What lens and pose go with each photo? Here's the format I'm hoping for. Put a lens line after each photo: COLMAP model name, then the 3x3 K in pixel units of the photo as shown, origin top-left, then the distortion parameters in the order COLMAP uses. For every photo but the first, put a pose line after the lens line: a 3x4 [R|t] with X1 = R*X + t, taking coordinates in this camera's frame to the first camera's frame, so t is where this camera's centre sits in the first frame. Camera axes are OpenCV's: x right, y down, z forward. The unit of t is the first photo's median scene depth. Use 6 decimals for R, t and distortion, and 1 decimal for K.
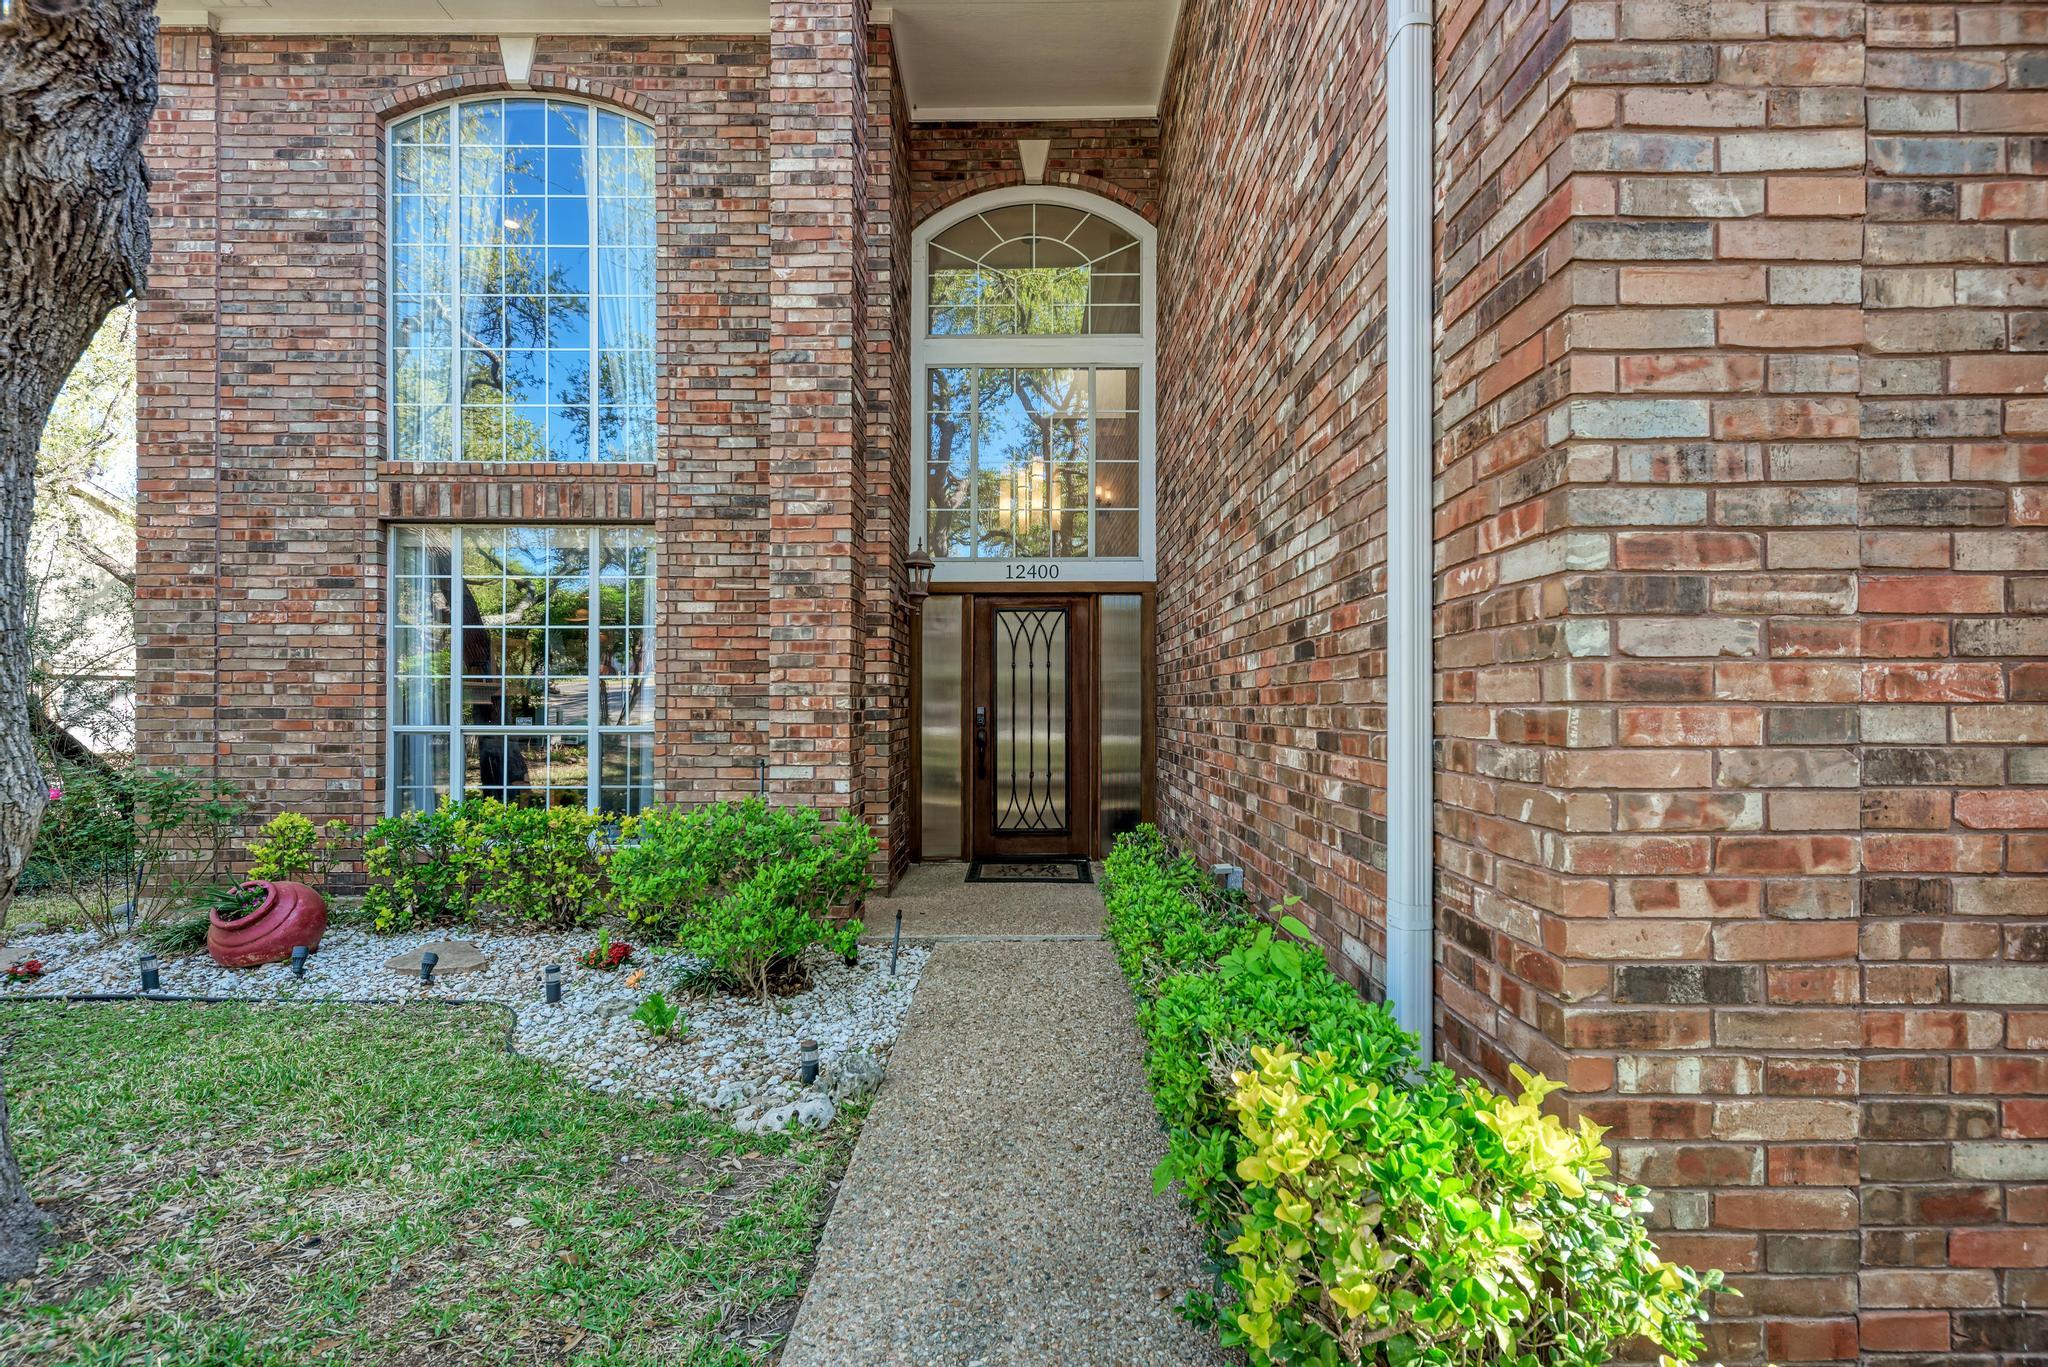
lens RADIAL K [[1004.4, 0, 1023.5], [0, 1004.4, 685.7], [0, 0, 1]] dist [-0.001248, -0.000147]
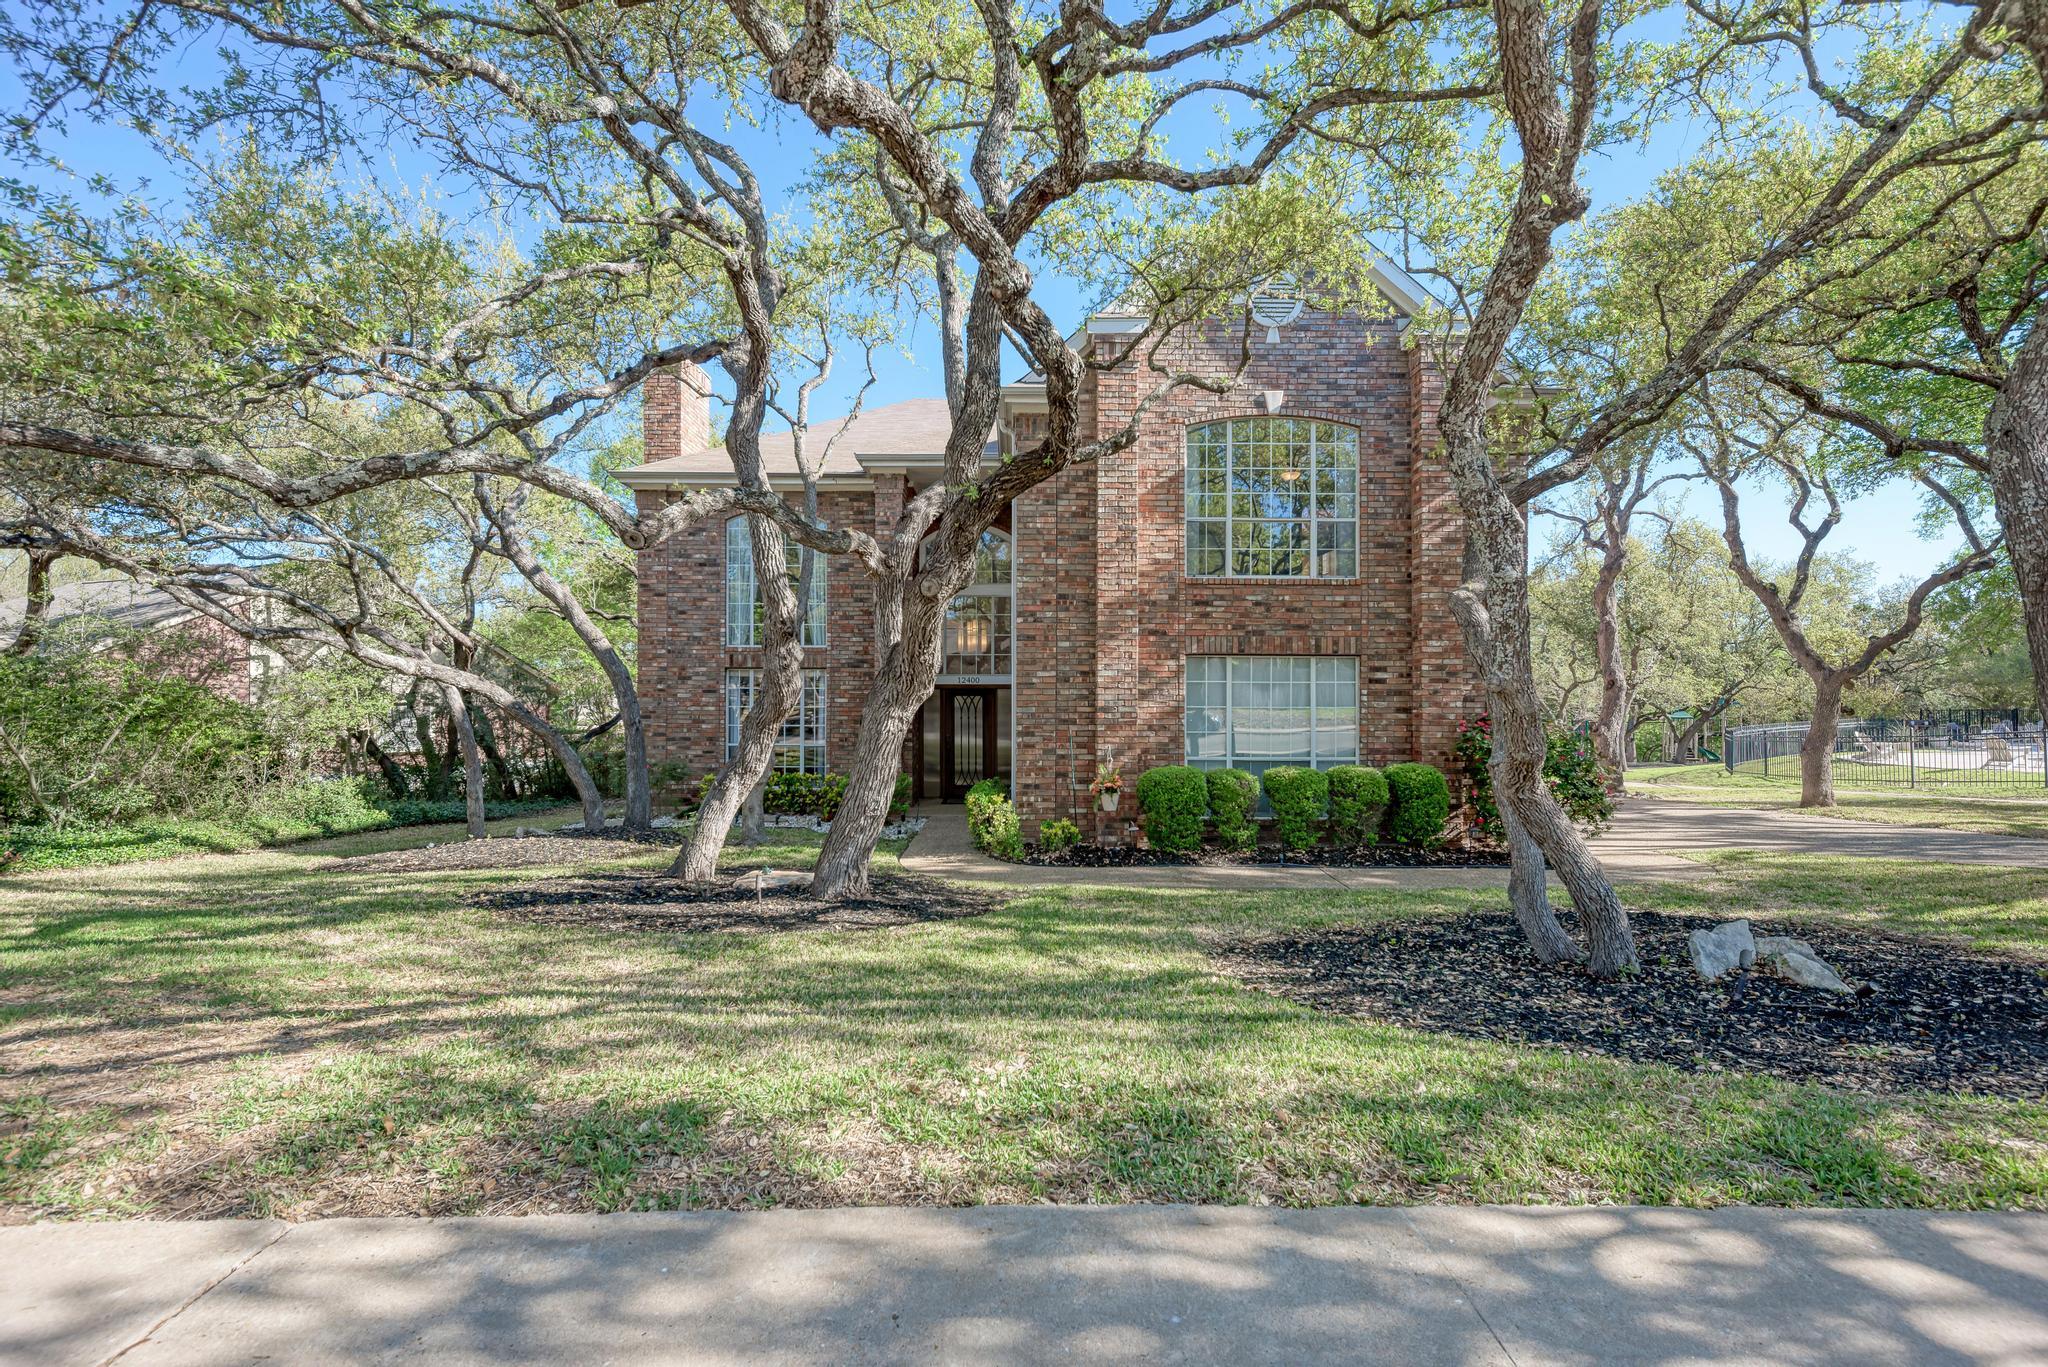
lens RADIAL K [[1004.4, 0, 1025.8], [0, 1004.4, 688.0], [0, 0, 1]] dist [-0.001248, -0.000147]
pose [[0.999955, 0.001653, 0.009361, 0.149881], [-0.001725, 0.999969, 0.007635, -0.132329], [-0.009348, -0.007651, 0.999927, -1.748321]]
